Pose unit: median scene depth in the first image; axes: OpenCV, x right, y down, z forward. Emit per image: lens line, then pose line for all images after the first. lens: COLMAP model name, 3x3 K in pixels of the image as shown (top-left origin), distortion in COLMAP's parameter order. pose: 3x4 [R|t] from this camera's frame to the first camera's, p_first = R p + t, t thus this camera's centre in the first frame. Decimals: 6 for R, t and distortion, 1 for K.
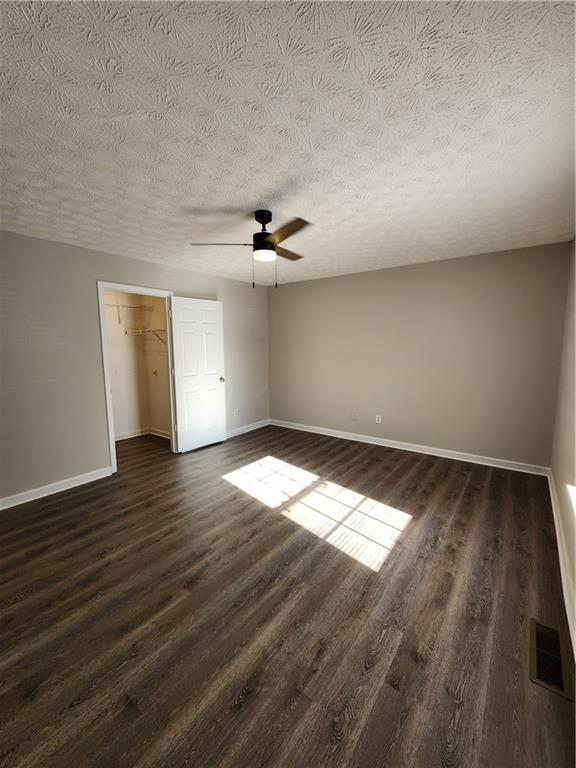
lens RADIAL K [[318.1, 0, 294.7], [0, 318.1, 381.9], [0, 0, 1]] dist [0.003443, -0.003267]
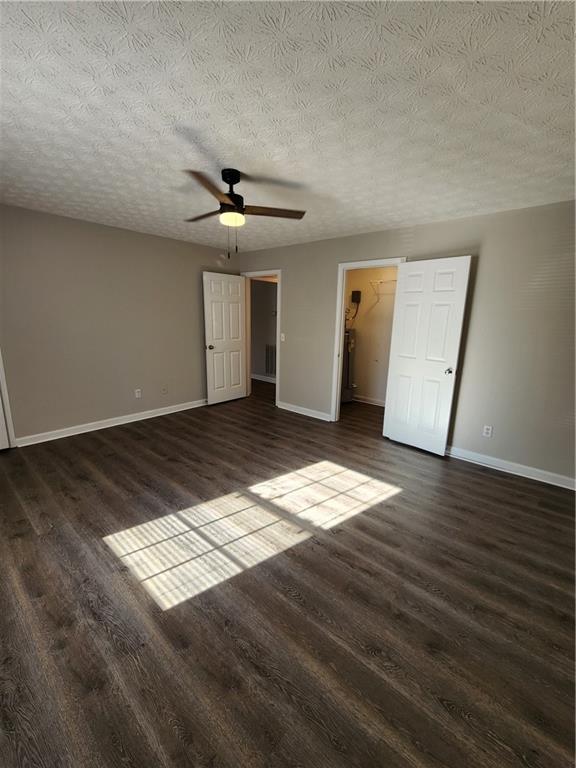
lens RADIAL K [[318.1, 0, 294.7], [0, 318.1, 381.9], [0, 0, 1]] dist [0.003443, -0.003267]
pose [[-0.079516, 0.209880, -0.974488, 0.806515], [-0.144212, 0.964878, 0.219577, -0.149599], [0.986347, 0.157993, -0.046456, 1.153178]]
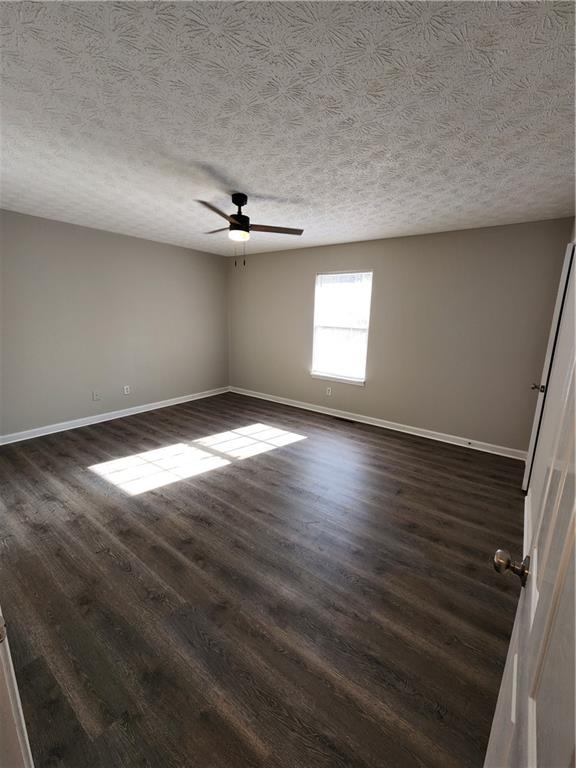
lens RADIAL K [[318.1, 0, 294.7], [0, 318.1, 381.9], [0, 0, 1]] dist [0.003443, -0.003267]
pose [[0.000911, -0.202507, 0.979280, -1.136656], [0.096965, 0.974684, 0.201466, -0.091645], [-0.995287, 0.094772, 0.020524, 0.735802]]
